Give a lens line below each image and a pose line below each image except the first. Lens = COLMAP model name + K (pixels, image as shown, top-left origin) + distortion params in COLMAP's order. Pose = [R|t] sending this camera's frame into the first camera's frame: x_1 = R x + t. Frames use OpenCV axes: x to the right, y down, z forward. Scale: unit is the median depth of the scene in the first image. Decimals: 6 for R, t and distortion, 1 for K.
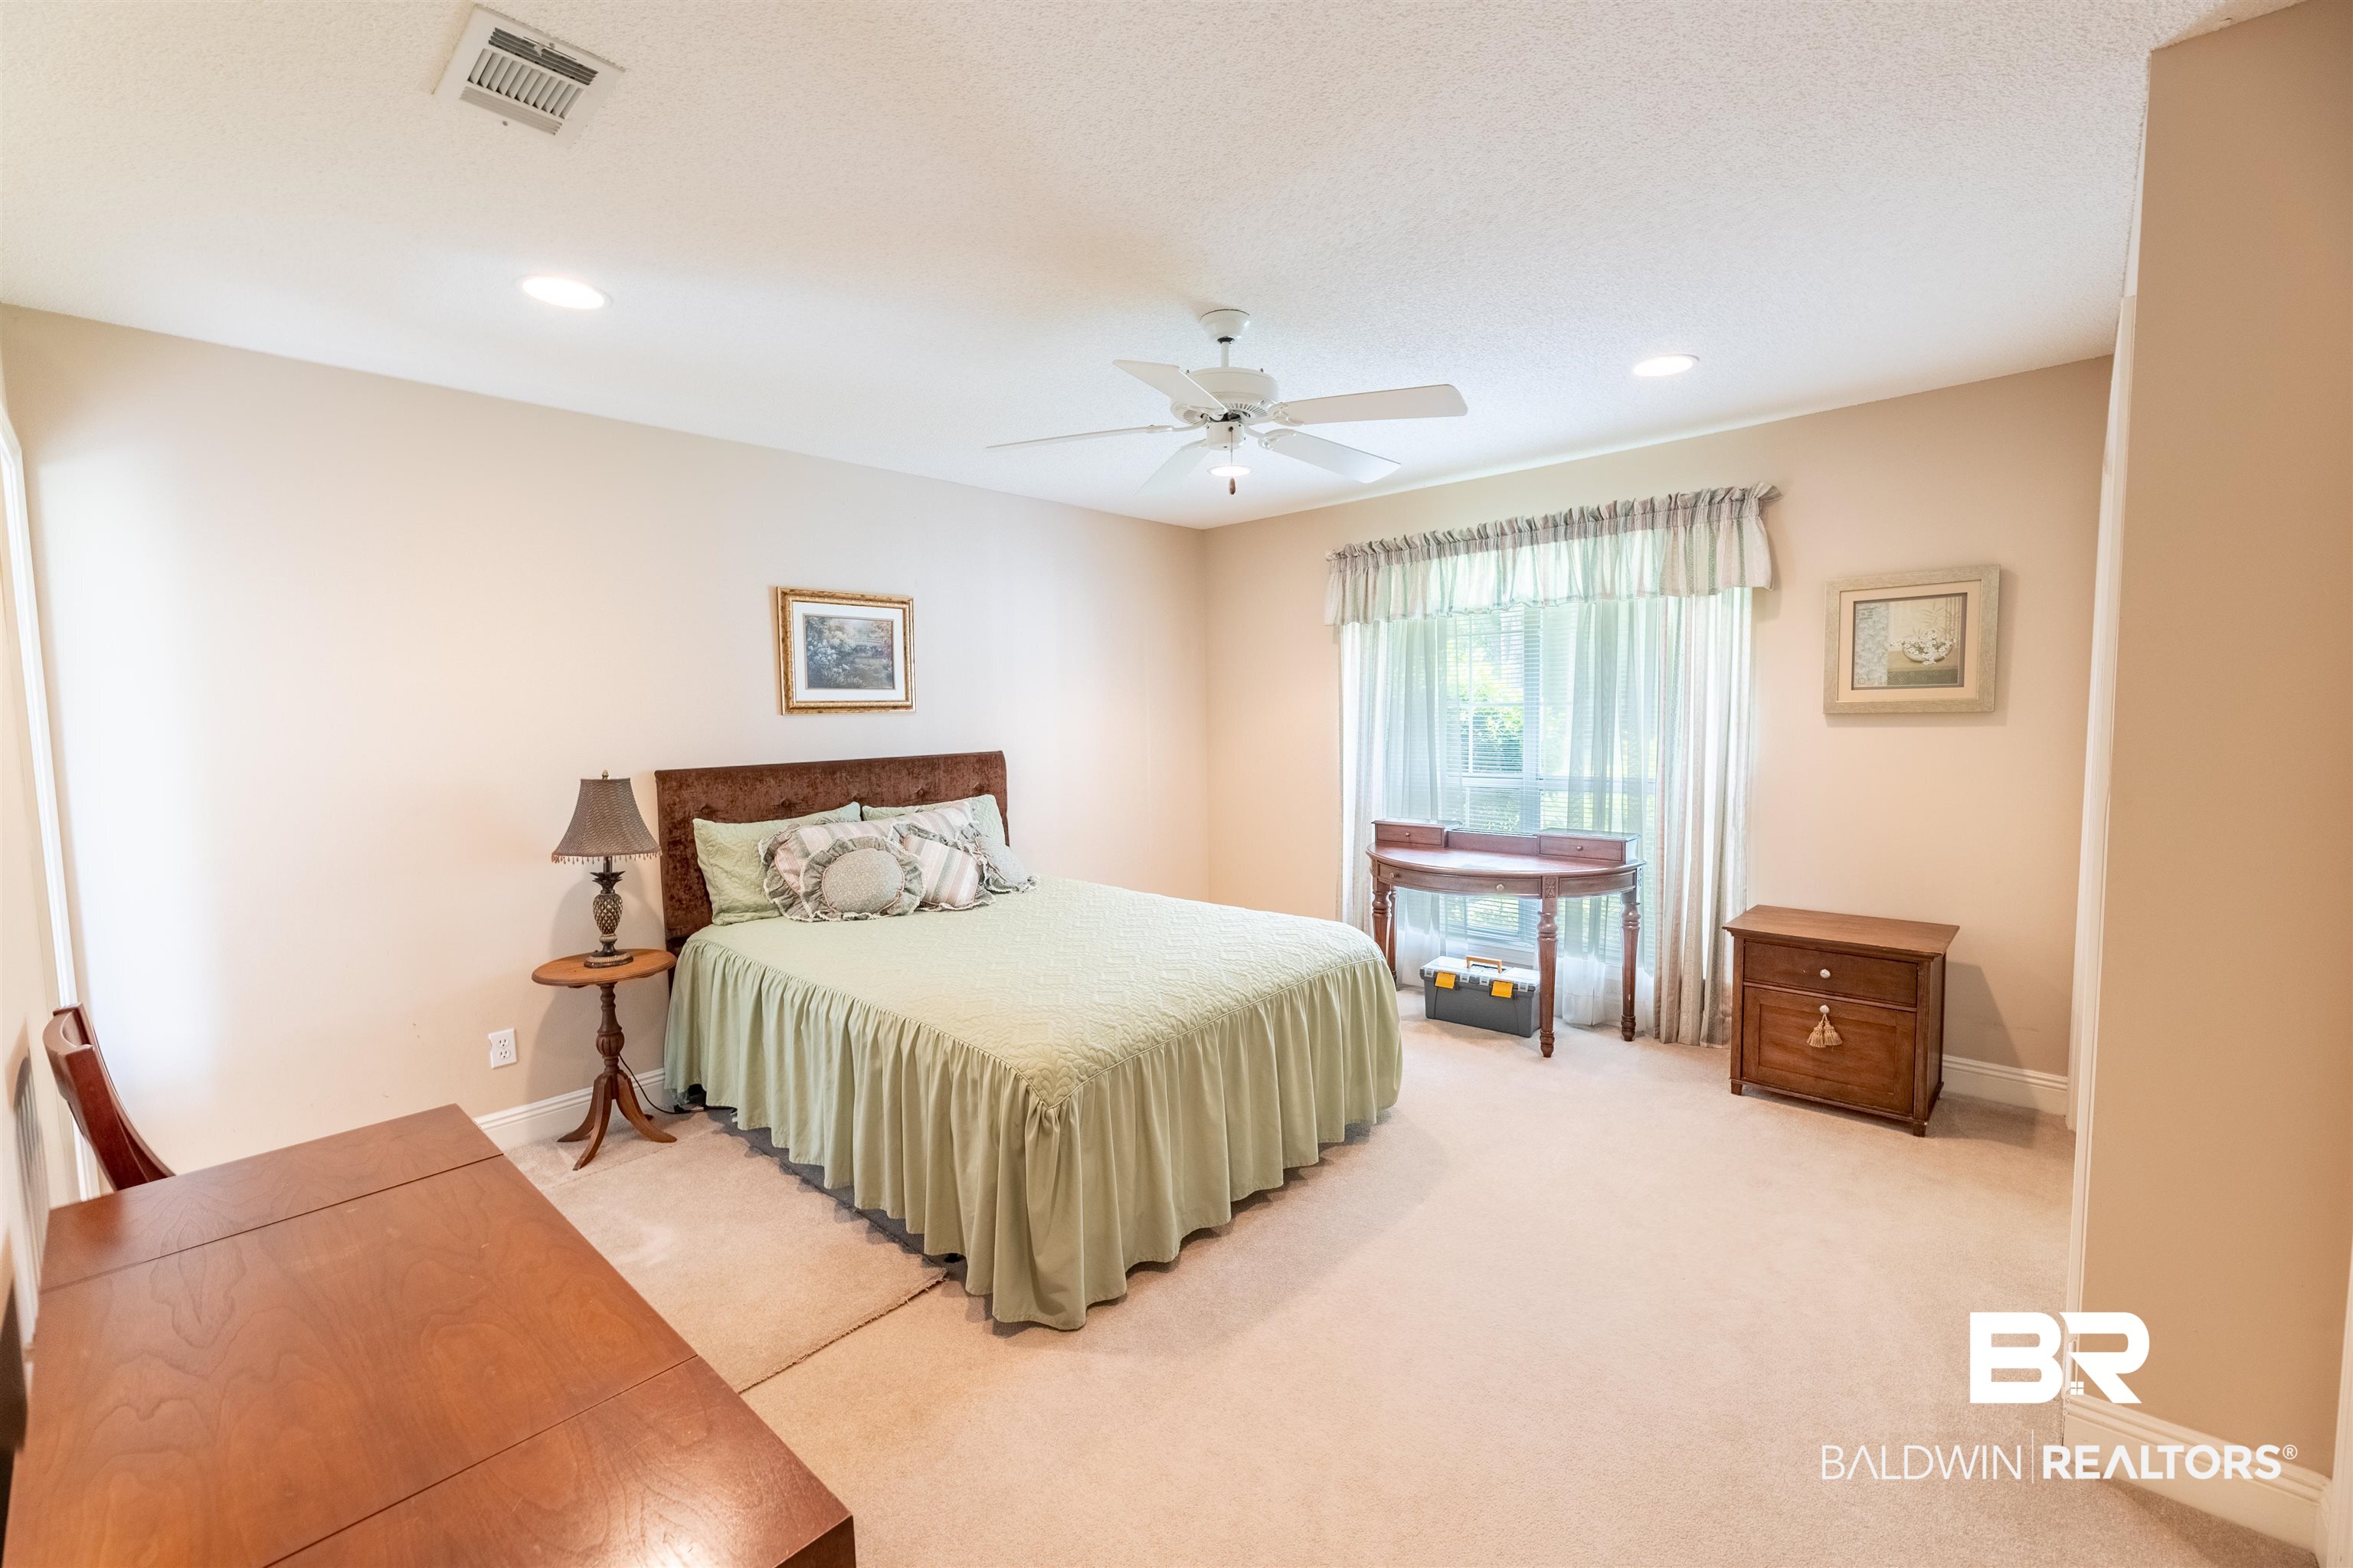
lens RADIAL K [[955.2, 0, 1167.6], [0, 955.2, 782.1], [0, 0, 1]] dist [0.000520, 0.001843]
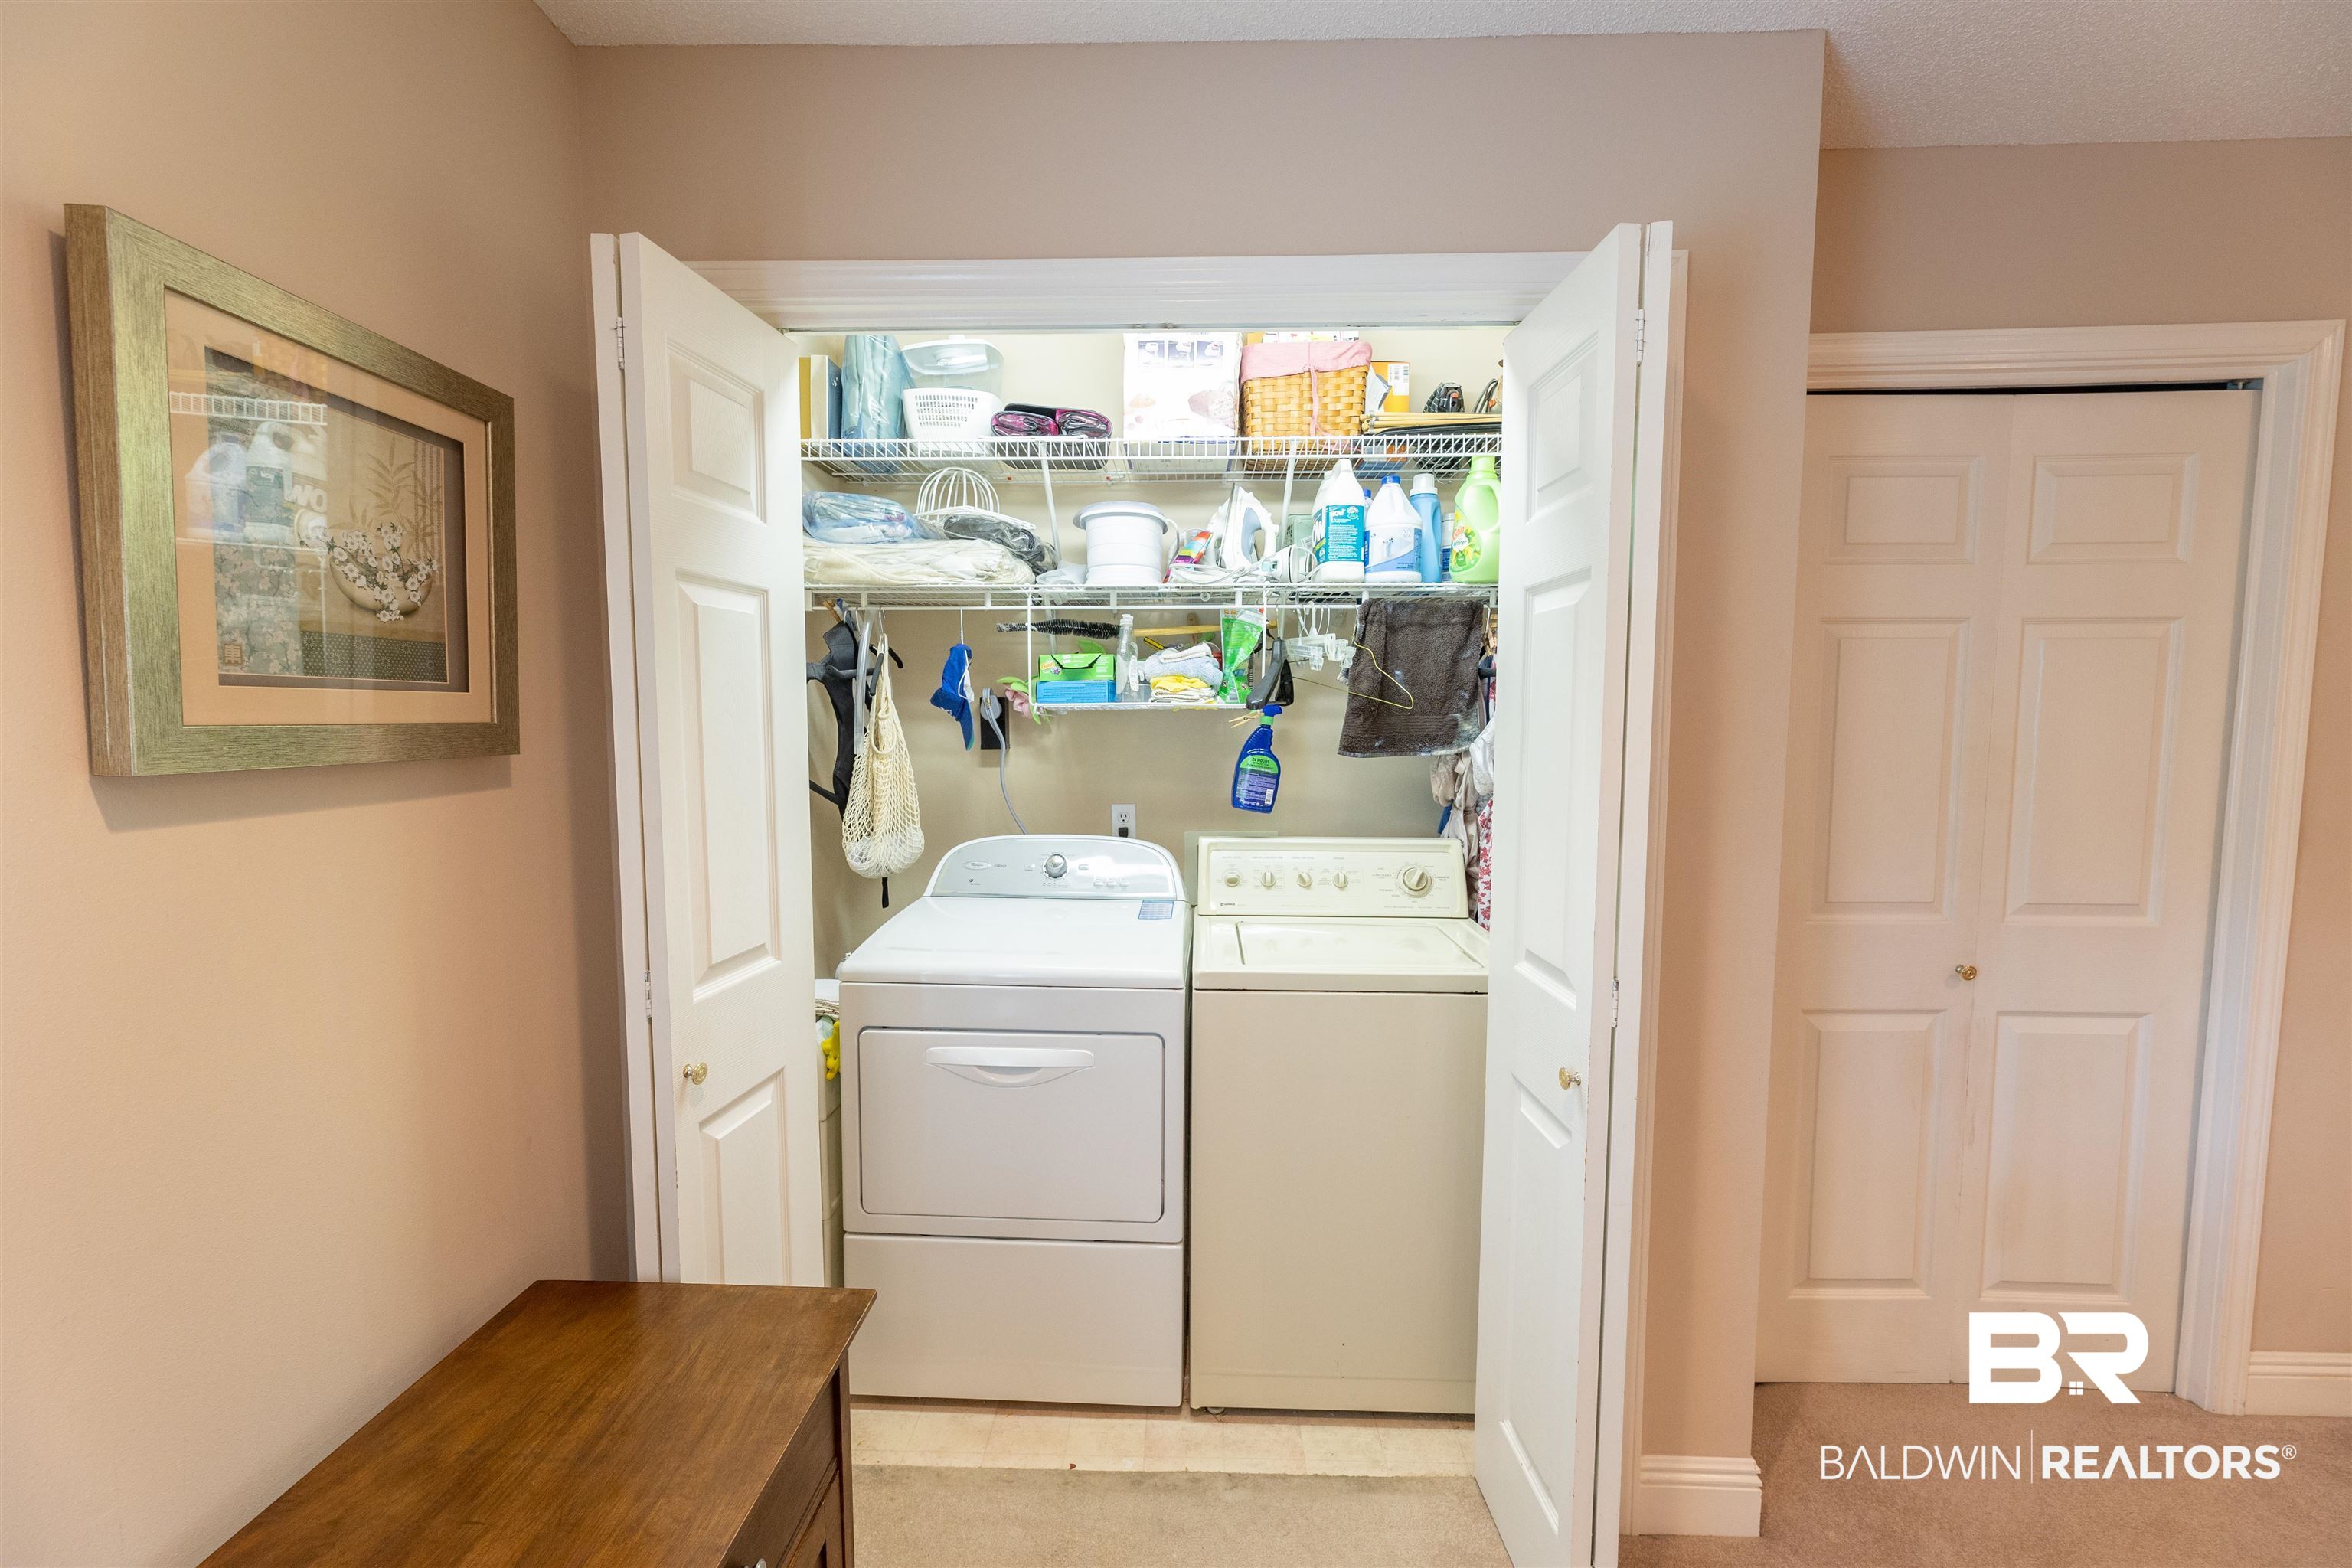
lens RADIAL K [[954.7, 0, 1169.7], [0, 954.7, 781.4], [0, 0, 1]] dist [0.000520, 0.001843]
pose [[-0.682363, -0.033067, 0.730266, 0.316906], [0.058600, 0.993287, 0.099732, -0.075338], [-0.728661, 0.110847, -0.675844, 0.930809]]
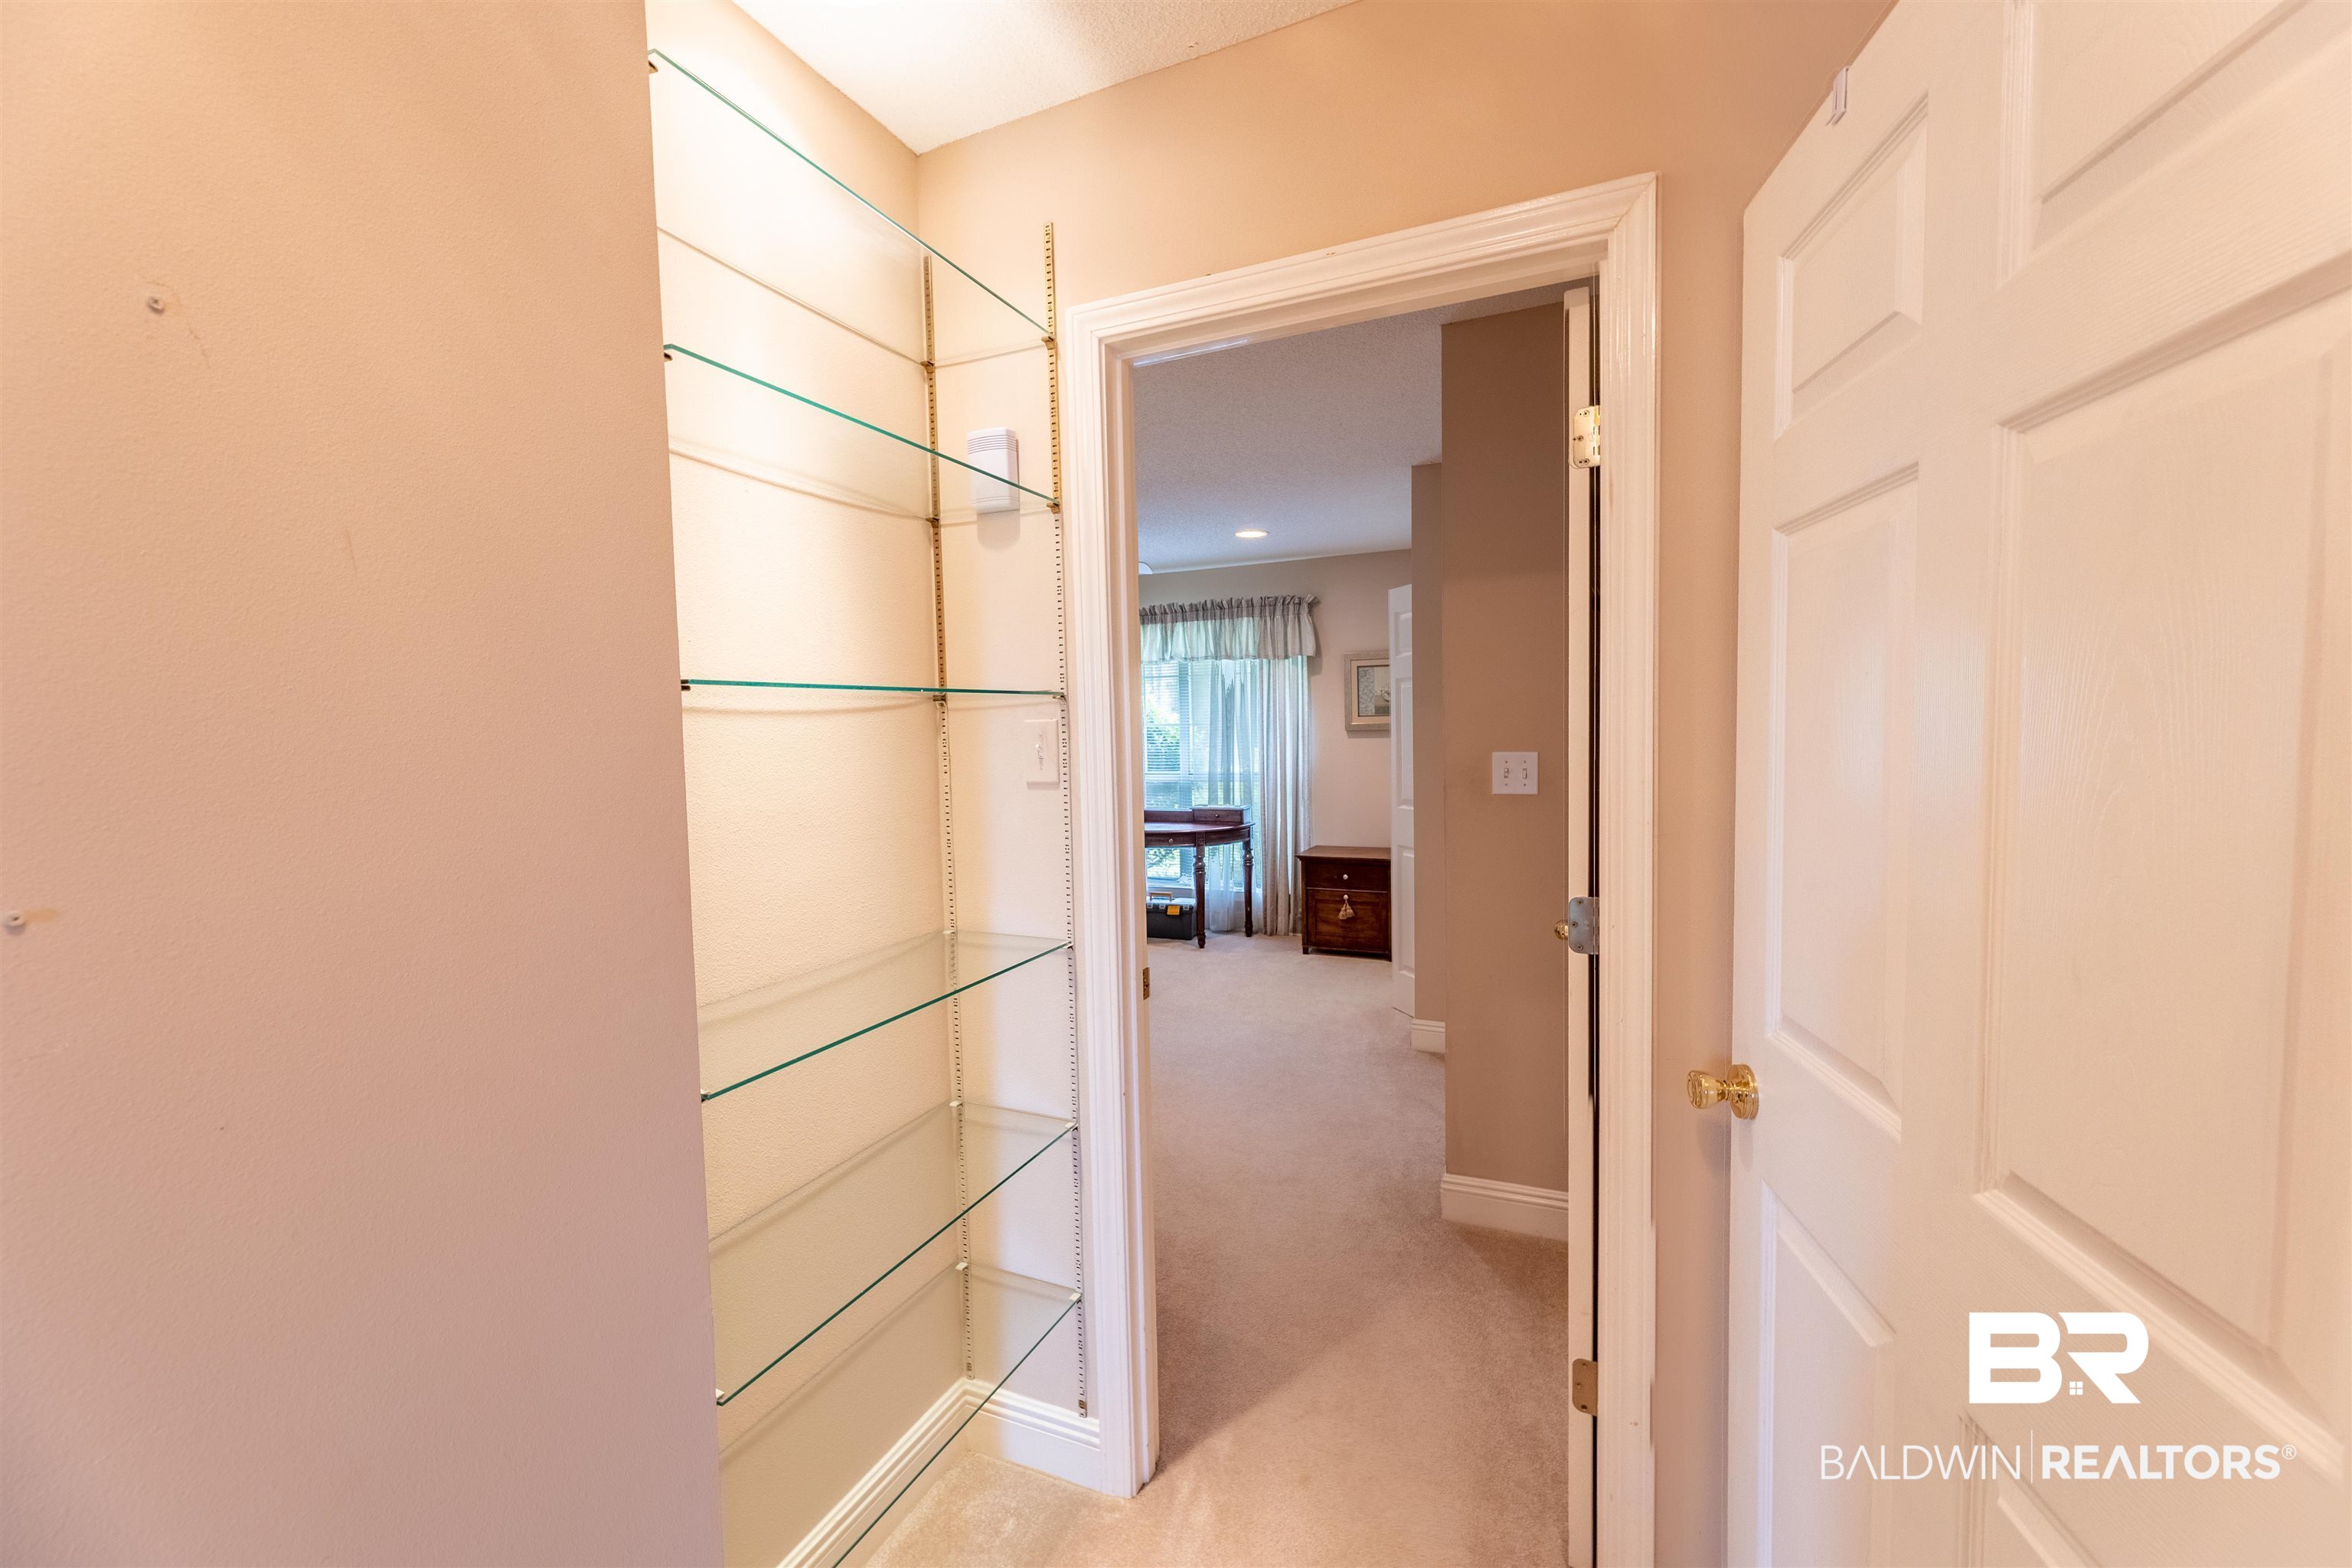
lens RADIAL K [[954.7, 0, 1171.8], [0, 954.7, 782.6], [0, 0, 1]] dist [0.000520, 0.001843]
pose [[0.934341, -0.022011, 0.355699, -0.205337], [0.028163, 0.999530, -0.012126, 0.031567], [-0.355265, 0.021347, 0.934522, -0.465102]]
